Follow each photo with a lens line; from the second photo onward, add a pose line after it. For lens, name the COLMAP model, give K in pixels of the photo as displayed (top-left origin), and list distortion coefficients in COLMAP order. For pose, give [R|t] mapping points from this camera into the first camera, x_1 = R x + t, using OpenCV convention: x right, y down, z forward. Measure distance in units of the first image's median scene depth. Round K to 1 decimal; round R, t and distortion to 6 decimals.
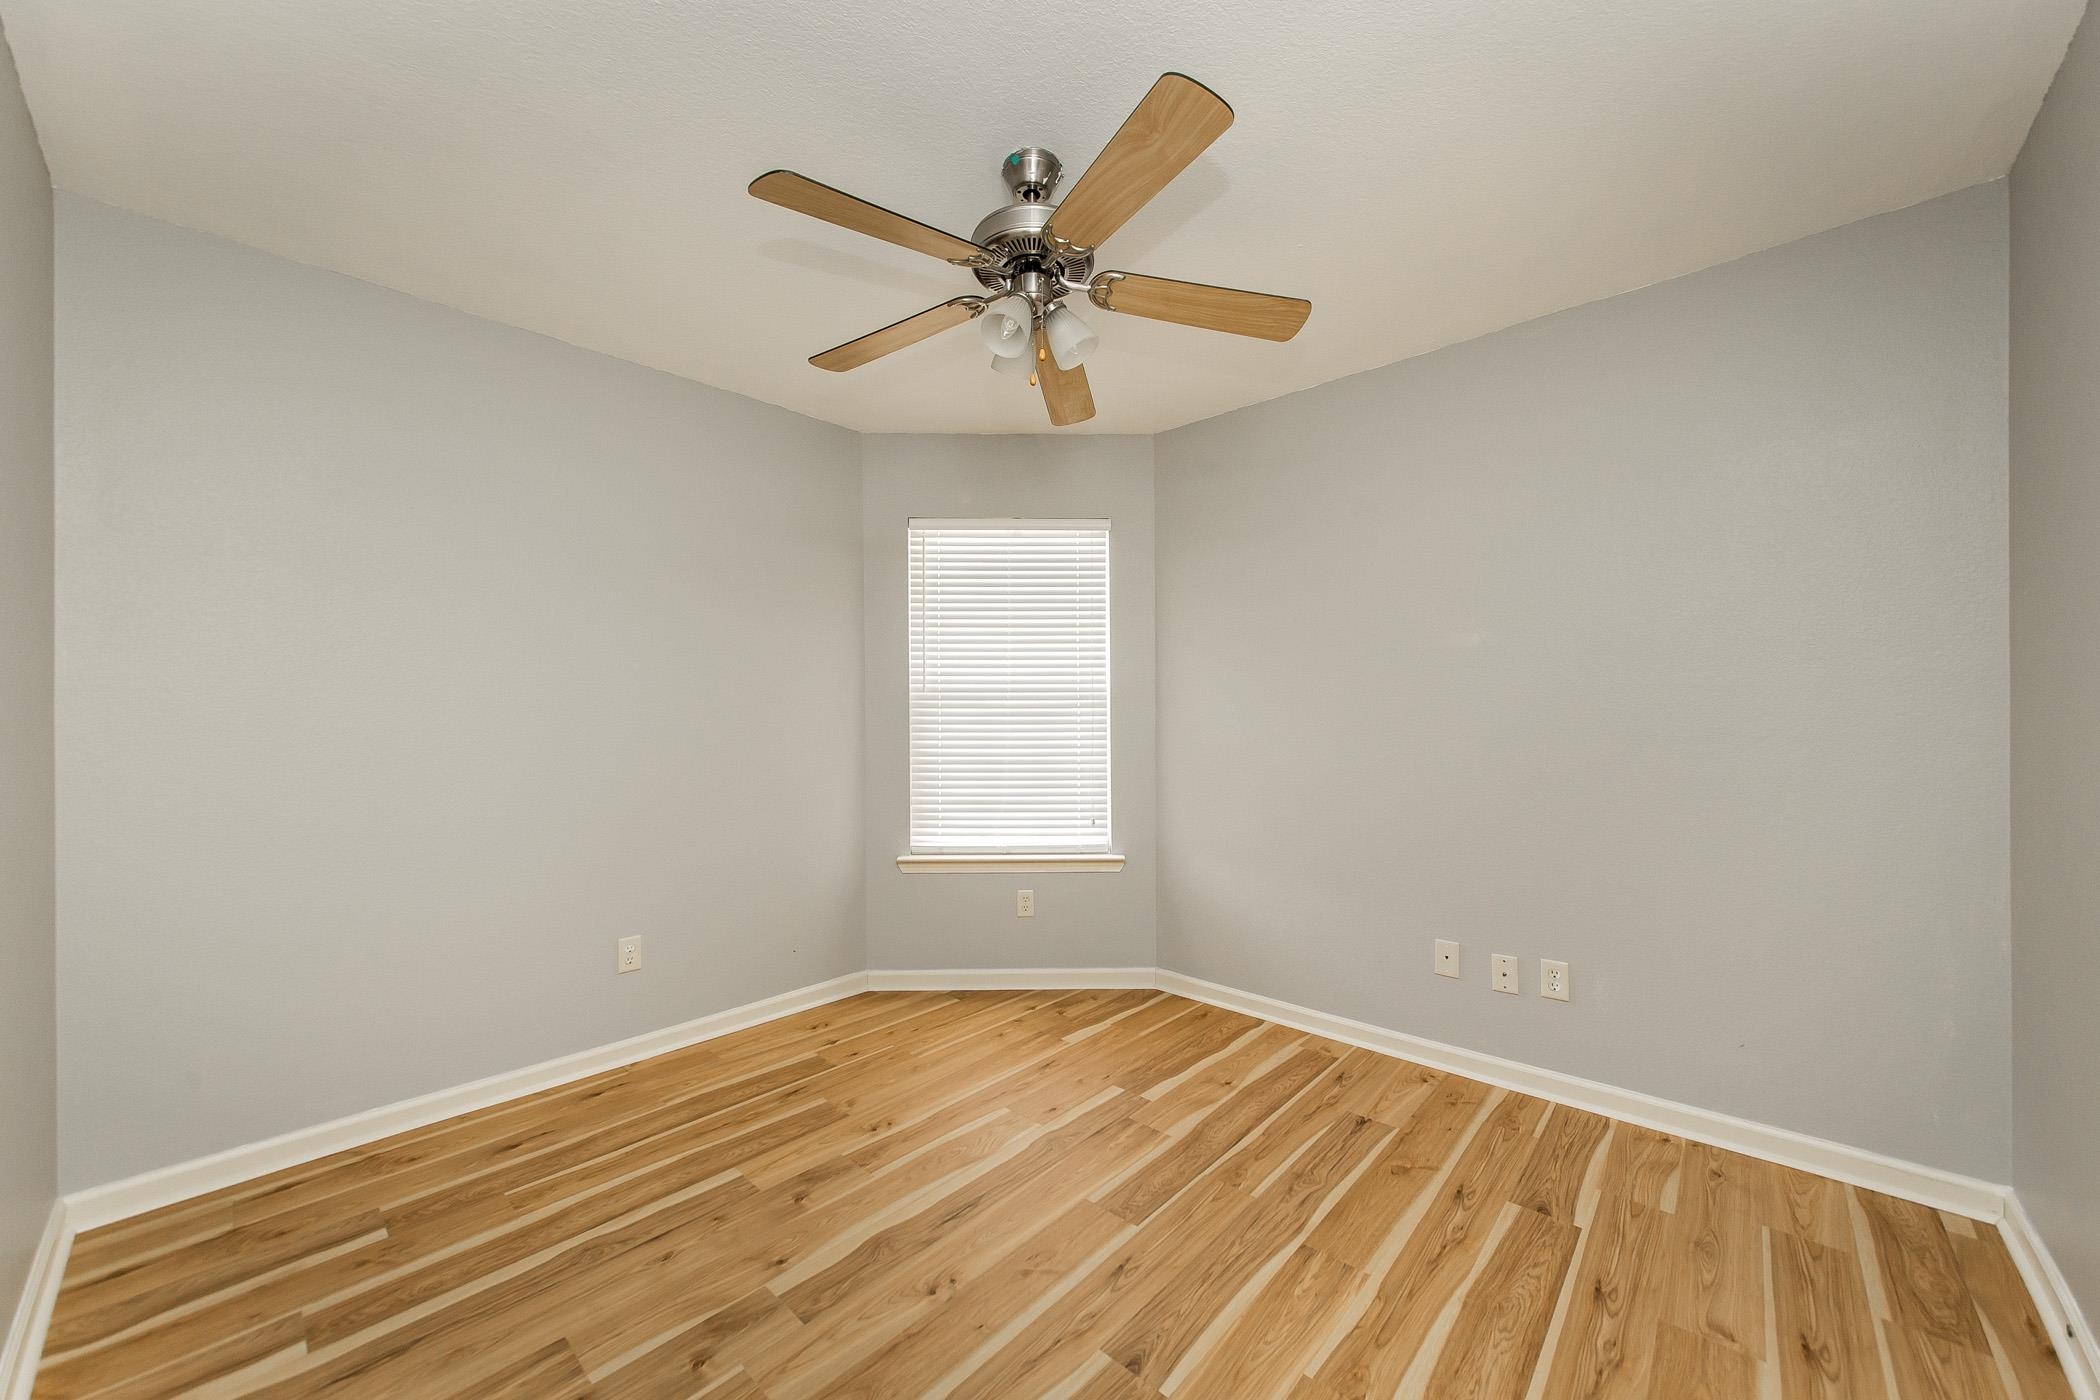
lens RADIAL K [[764.4, 0, 1044.5], [0, 764.4, 705.2], [0, 0, 1]] dist [-0.009086, -0.000174]
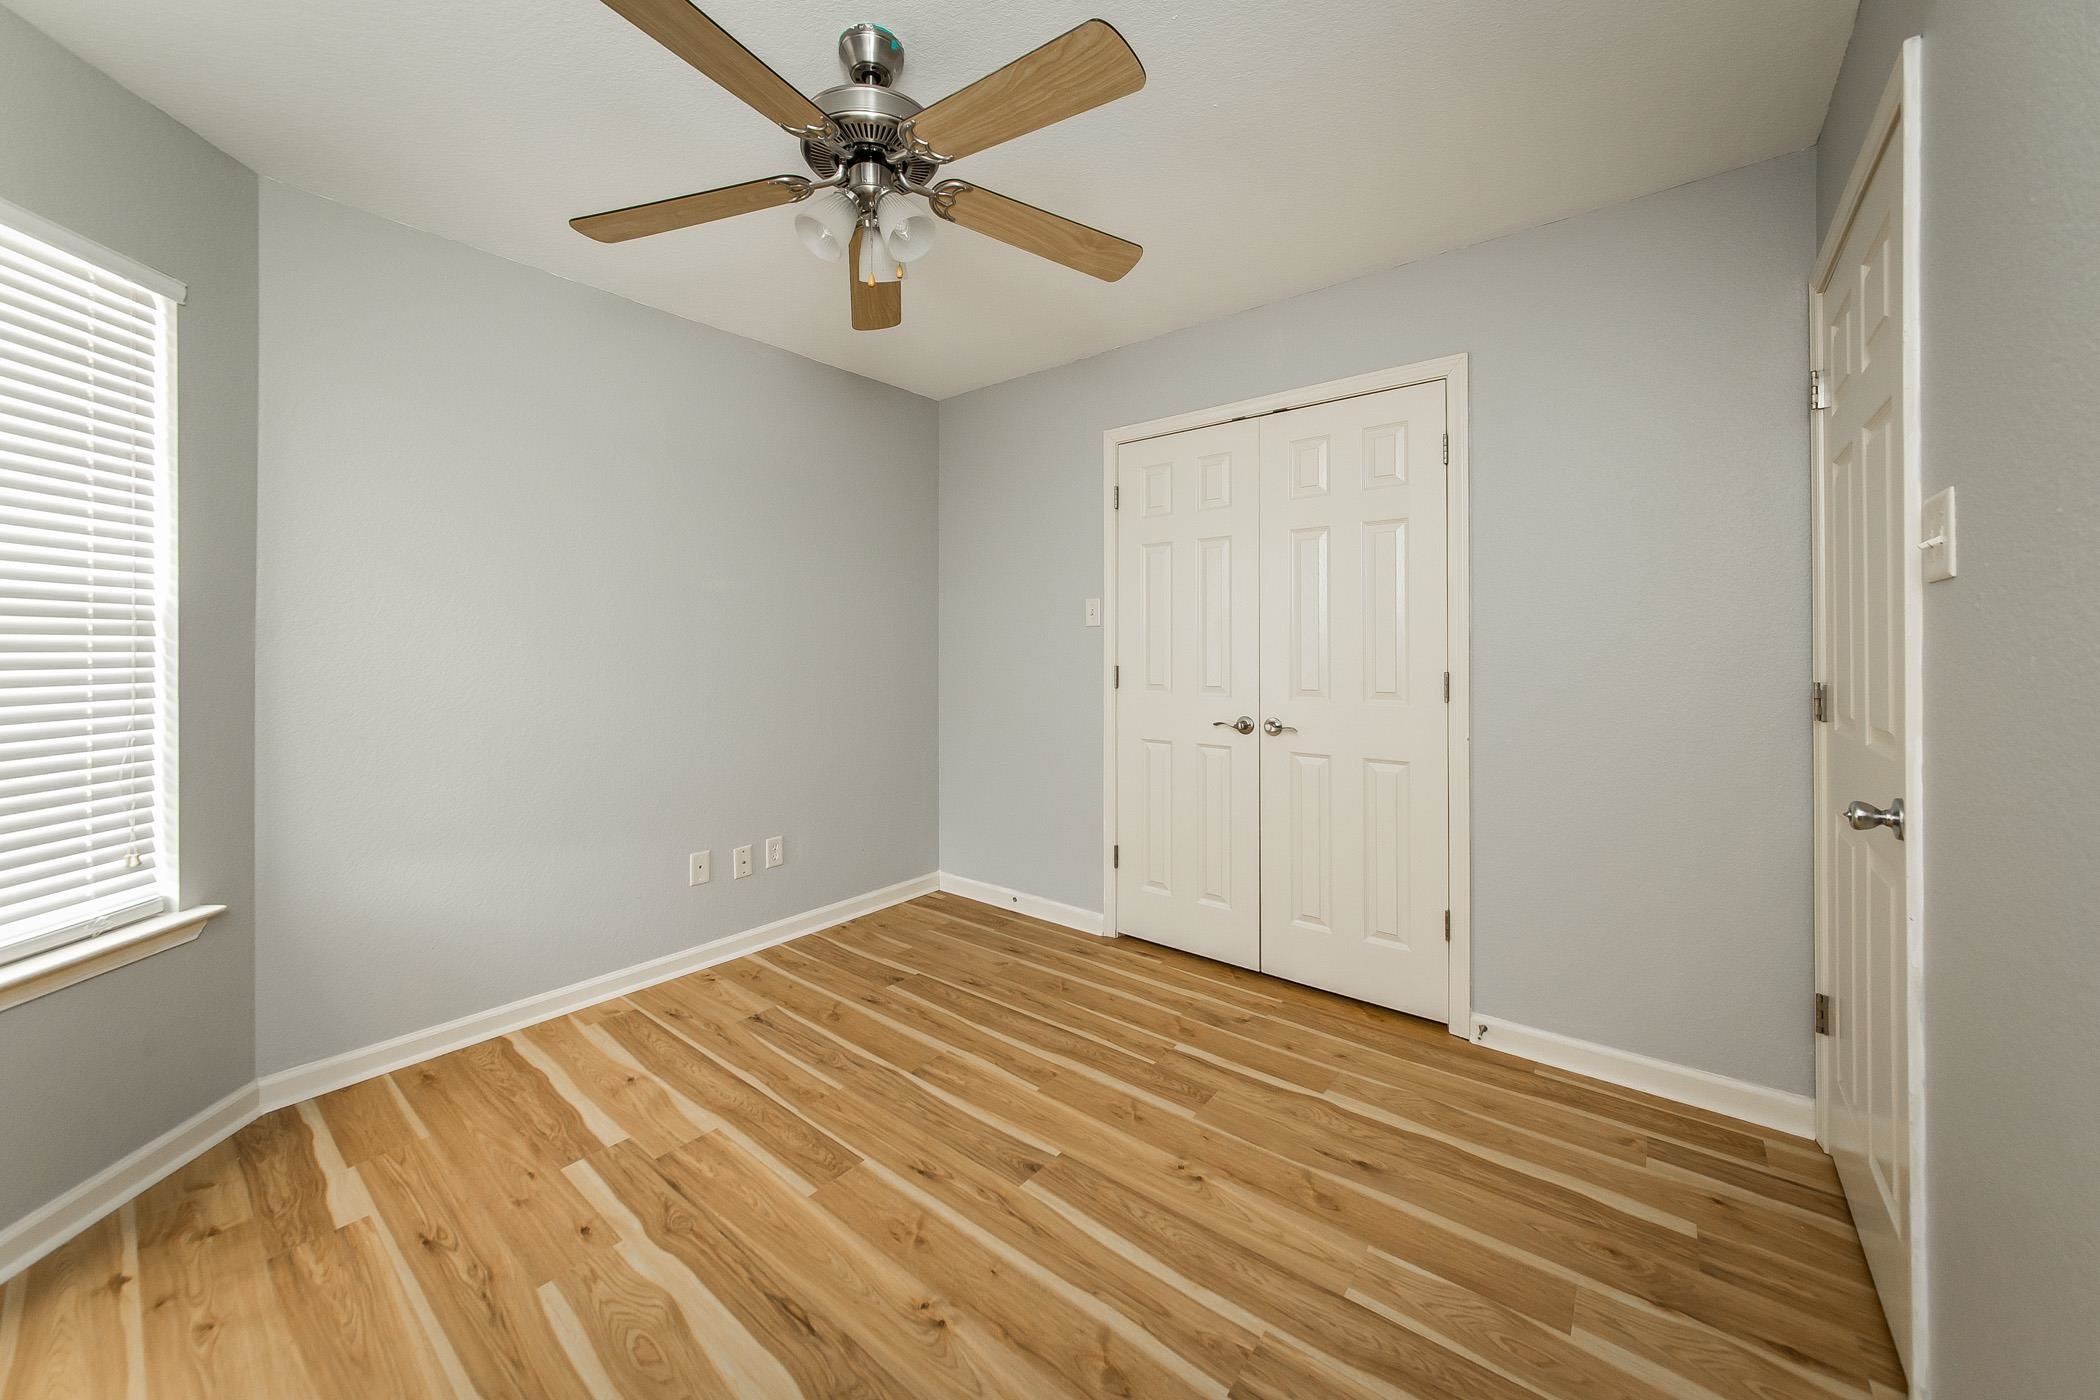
lens RADIAL K [[739.4, 0, 1048.2], [0, 739.4, 644.7], [0, 0, 1]] dist [0.007385, 0.000013]
pose [[-0.029426, 0.007878, 0.999536, -0.670188], [-0.010001, 0.999917, -0.008176, 0.011823], [-0.999517, -0.010237, -0.029345, 0.617400]]
